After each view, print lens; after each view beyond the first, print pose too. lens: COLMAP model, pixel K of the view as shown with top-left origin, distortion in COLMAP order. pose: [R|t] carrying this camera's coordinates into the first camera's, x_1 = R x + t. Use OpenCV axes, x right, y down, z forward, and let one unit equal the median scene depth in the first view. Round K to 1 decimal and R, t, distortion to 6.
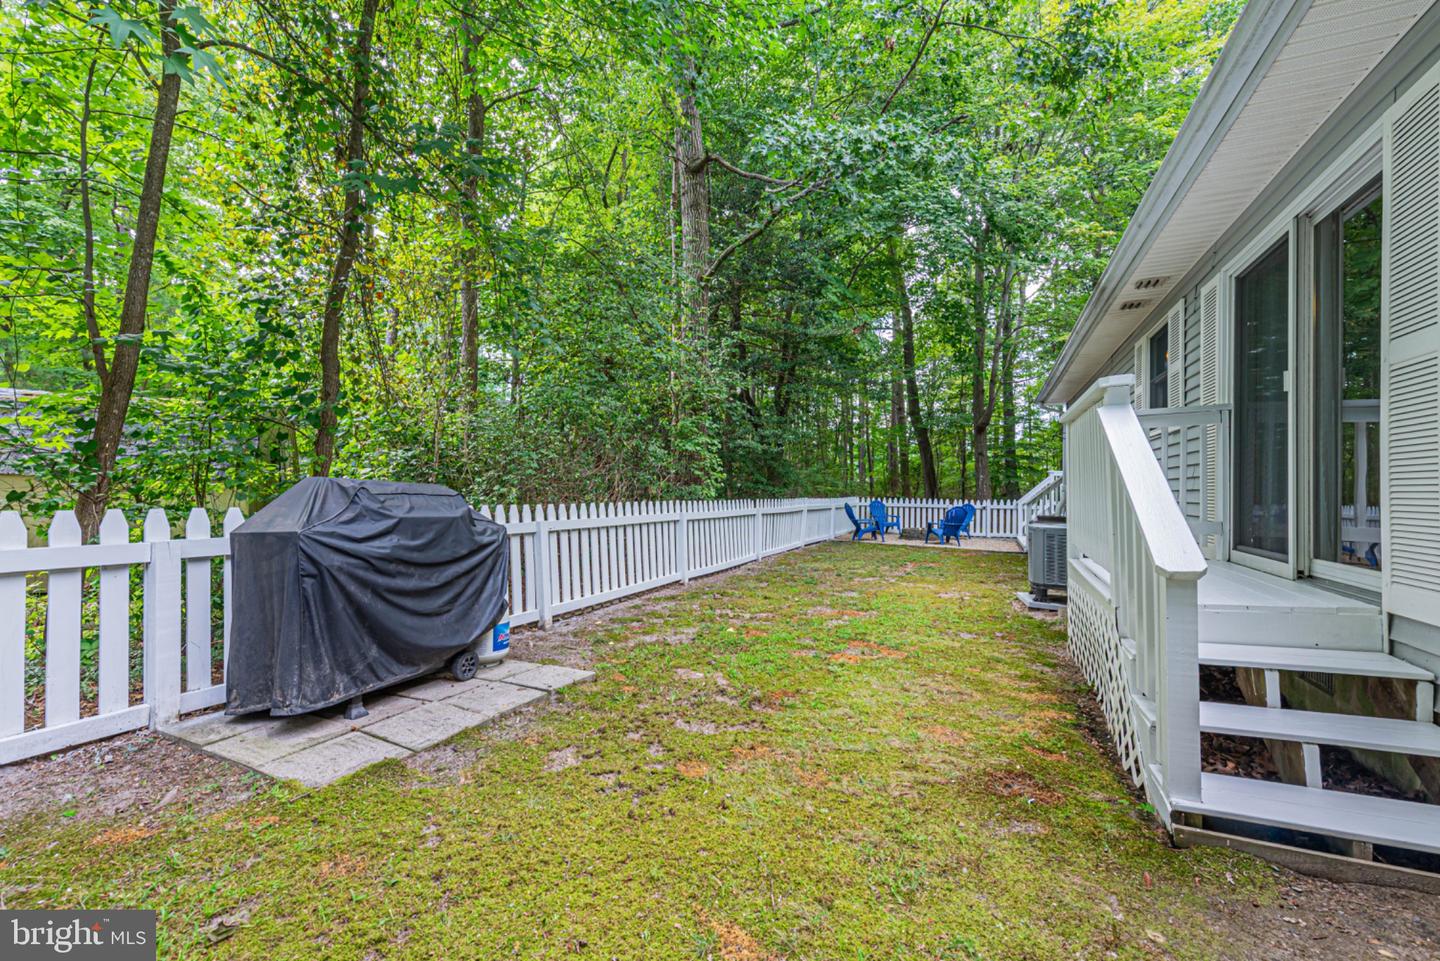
lens RADIAL K [[574.4, 0, 719.9], [0, 574.4, 484.3], [0, 0, 1]] dist [0.008842, -0.000950]
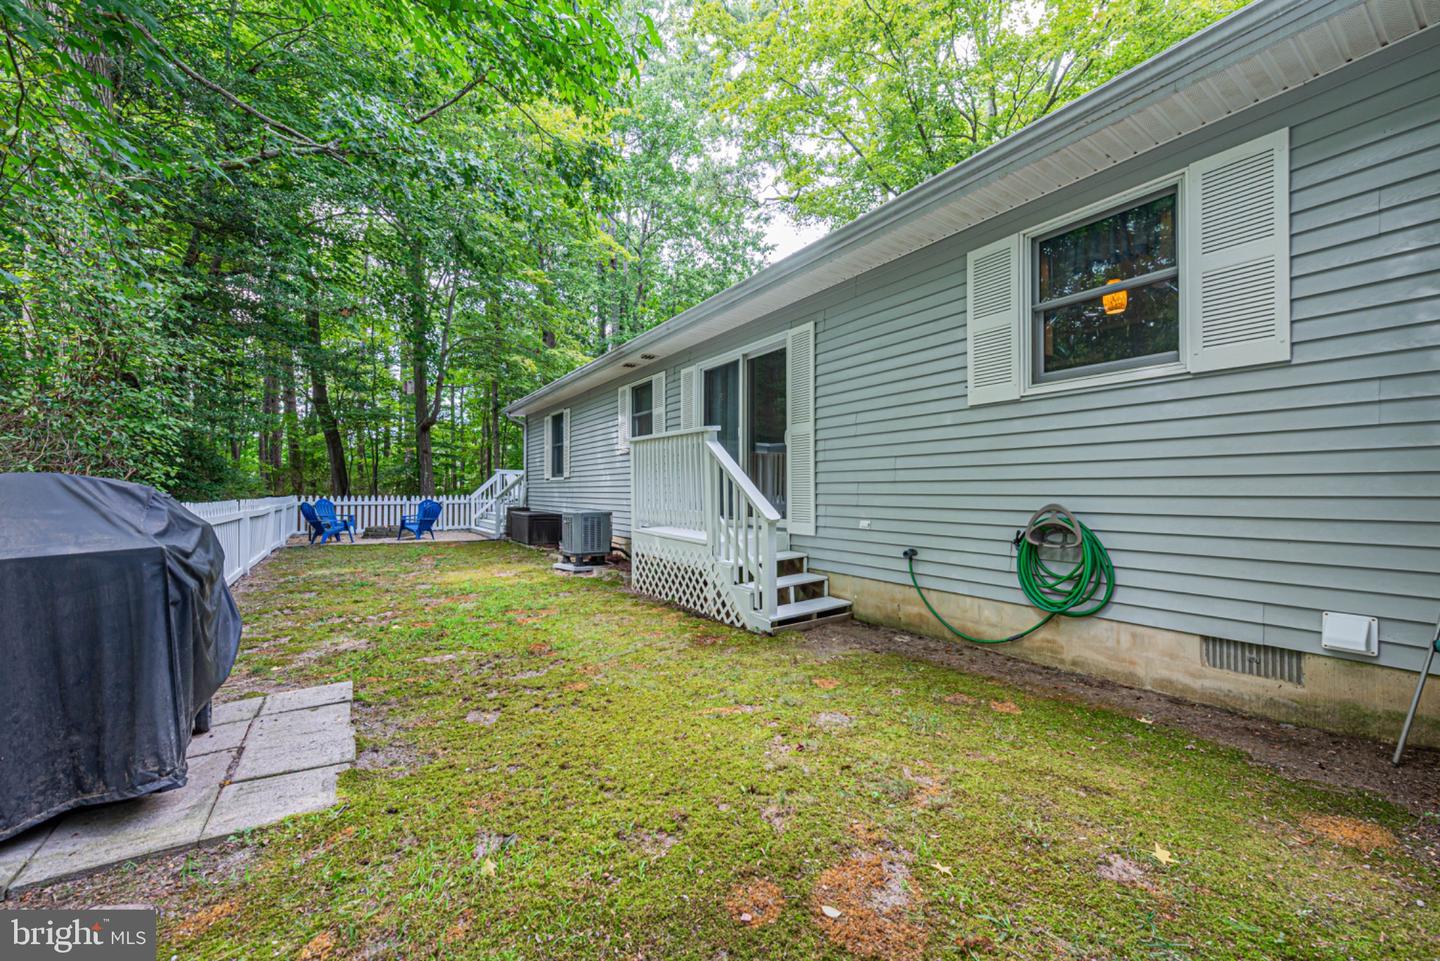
lens RADIAL K [[574.4, 0, 715.9], [0, 574.4, 482.0], [0, 0, 1]] dist [0.008842, -0.000950]
pose [[0.535365, -0.005714, 0.844602, -0.903726], [0.002774, 0.999984, 0.005007, -0.009562], [-0.844617, -0.000338, 0.535372, -0.034217]]
